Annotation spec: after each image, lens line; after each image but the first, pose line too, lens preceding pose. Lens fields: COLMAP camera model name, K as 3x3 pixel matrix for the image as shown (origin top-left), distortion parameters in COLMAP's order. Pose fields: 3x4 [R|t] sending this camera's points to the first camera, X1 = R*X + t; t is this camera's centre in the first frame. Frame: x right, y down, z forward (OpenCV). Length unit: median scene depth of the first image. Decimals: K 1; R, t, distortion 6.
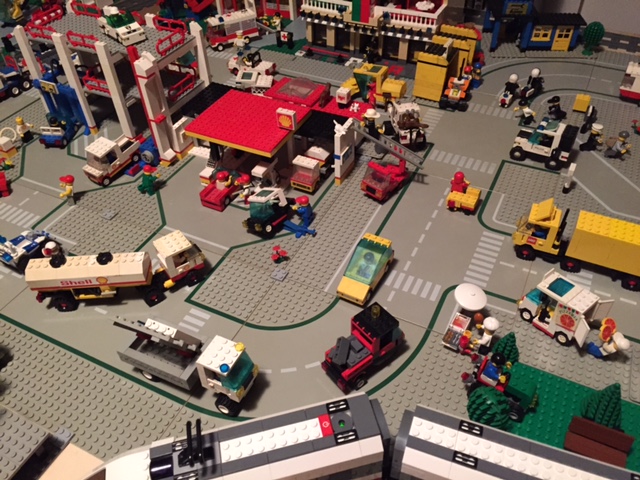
lens RADIAL K [[540.5, 0, 320.0], [0, 540.5, 240.0], [0, 0, 1]] dist [0.091391, -0.139999]
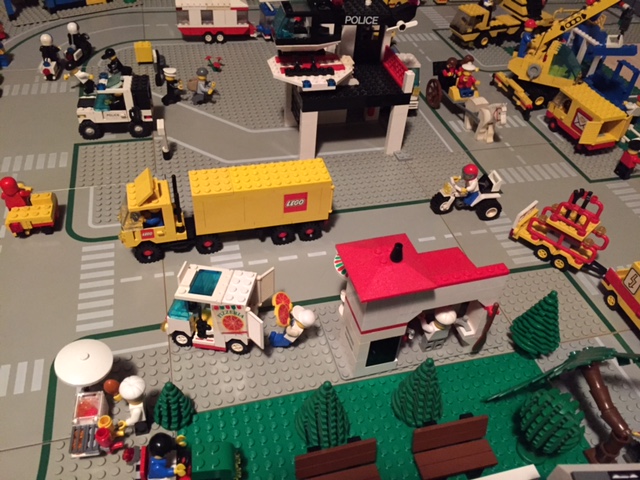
lens RADIAL K [[540.5, 0, 320.0], [0, 540.5, 240.0], [0, 0, 1]] dist [0.091391, -0.139999]
pose [[0.744314, -0.394137, 0.539122, 0.153460], [0.391835, 0.911454, 0.125369, 0.006278], [-0.540797, 0.117933, 0.832845, 0.265714]]
